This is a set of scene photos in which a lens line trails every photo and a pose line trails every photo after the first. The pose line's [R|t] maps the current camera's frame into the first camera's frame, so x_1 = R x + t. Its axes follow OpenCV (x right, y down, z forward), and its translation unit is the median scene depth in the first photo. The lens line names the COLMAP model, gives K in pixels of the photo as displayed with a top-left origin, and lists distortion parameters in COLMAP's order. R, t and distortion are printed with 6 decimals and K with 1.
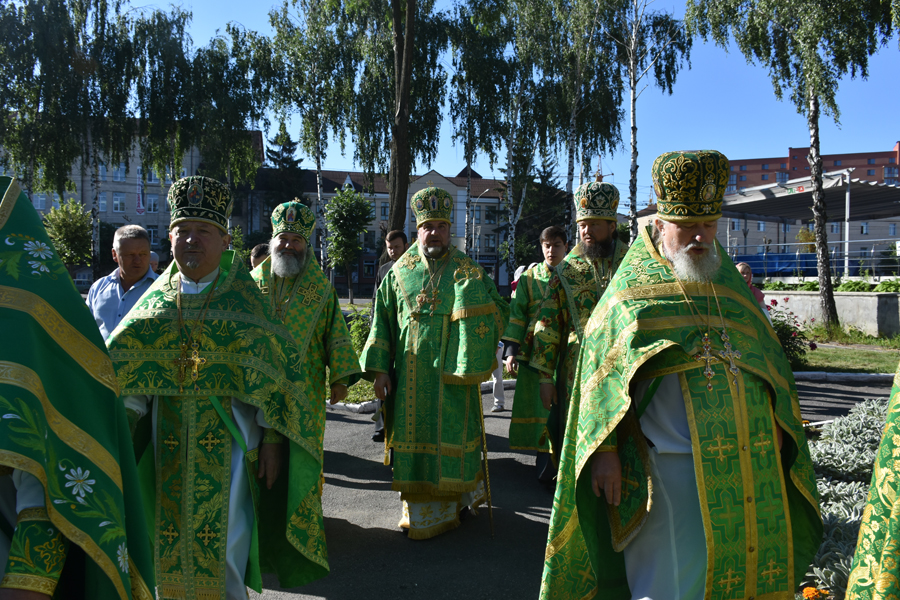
lens RADIAL K [[668.8, 0, 452.5], [0, 668.8, 300.6], [0, 0, 1]] dist [-0.047874, 0.004497]
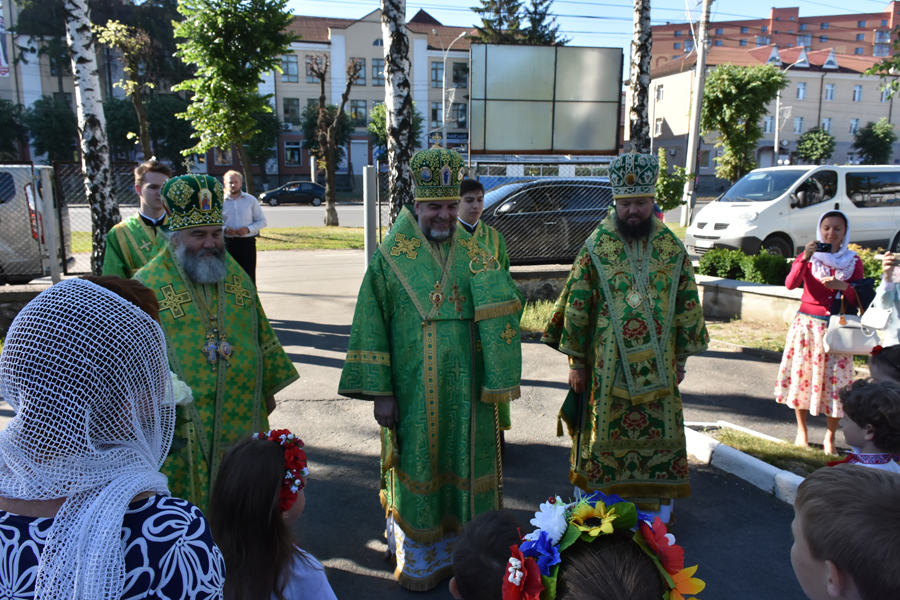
lens RADIAL K [[668.8, 0, 451.1], [0, 668.8, 298.2], [0, 0, 1]] dist [-0.047874, 0.004497]
pose [[0.994571, -0.034920, 0.098021, -0.056157], [0.017772, 0.985172, 0.170646, -0.024192], [-0.102527, -0.167977, 0.980445, 0.456390]]
